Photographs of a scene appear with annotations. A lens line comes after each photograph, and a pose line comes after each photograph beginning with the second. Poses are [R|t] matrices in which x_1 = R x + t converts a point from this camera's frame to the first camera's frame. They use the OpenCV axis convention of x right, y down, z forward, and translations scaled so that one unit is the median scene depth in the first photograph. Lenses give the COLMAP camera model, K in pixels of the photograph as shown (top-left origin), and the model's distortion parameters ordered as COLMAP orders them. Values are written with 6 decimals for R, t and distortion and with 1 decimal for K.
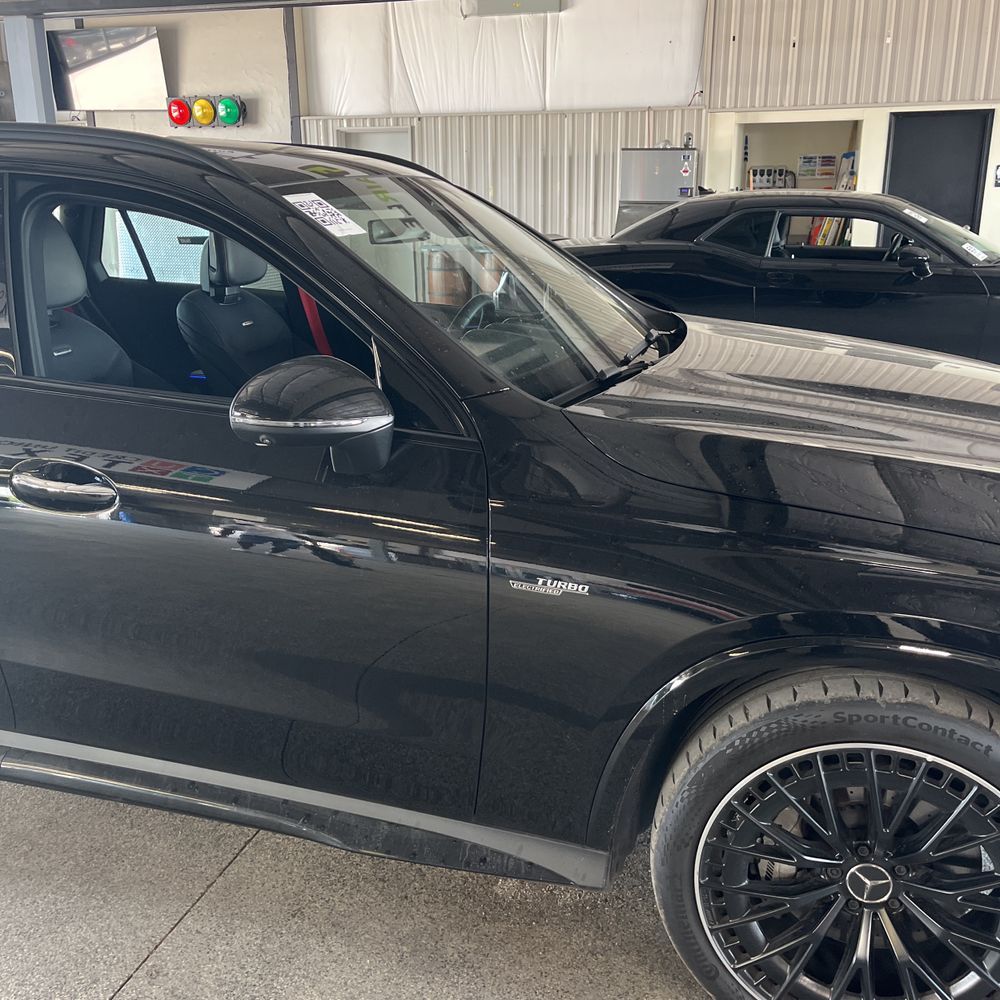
lens RADIAL K [[1028.7, 0, 508.8], [0, 1028.7, 494.4], [0, 0, 1]] dist [0.056425, -0.060058]
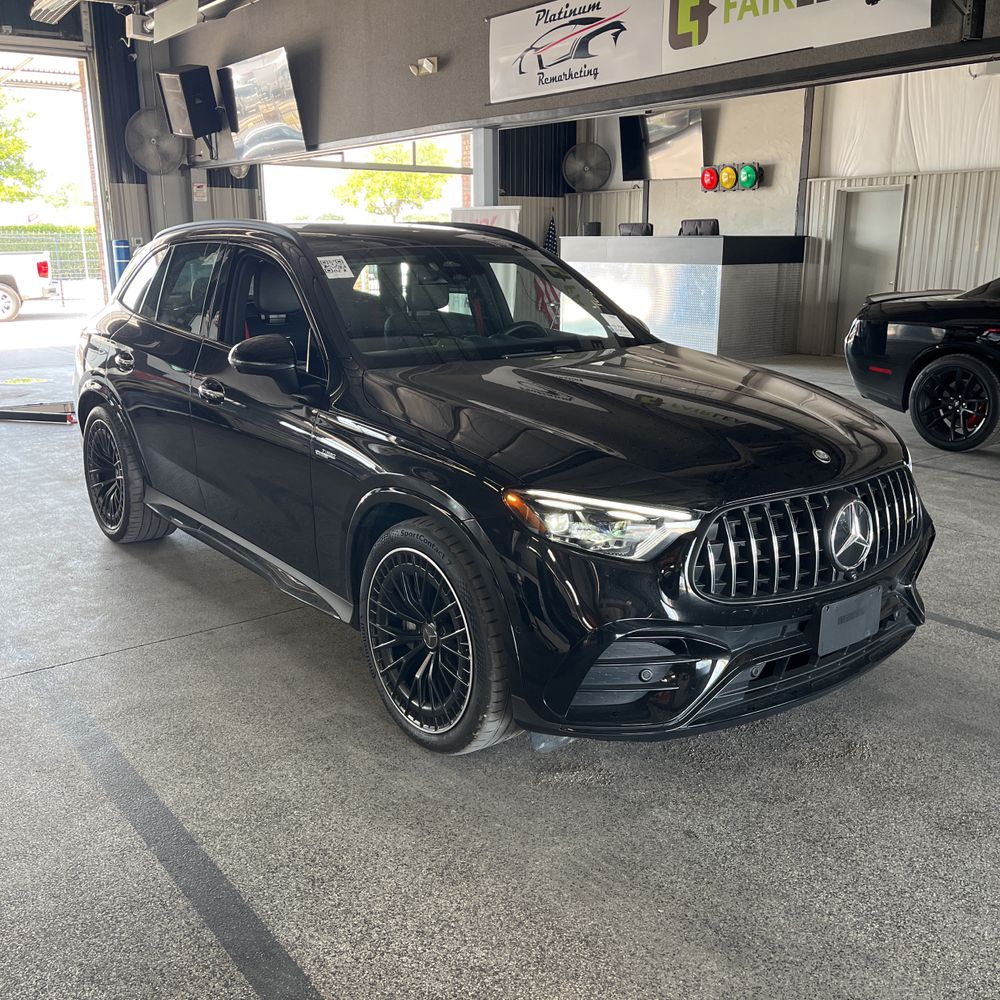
lens RADIAL K [[1030.3, 0, 498.6], [0, 1030.3, 532.8], [0, 0, 1]] dist [0.056029, -0.073351]
pose [[0.810547, 0.163212, -0.562473, 1.319658], [-0.169543, 0.984653, 0.041397, 0.098432], [0.560597, 0.061809, 0.825779, -0.447586]]
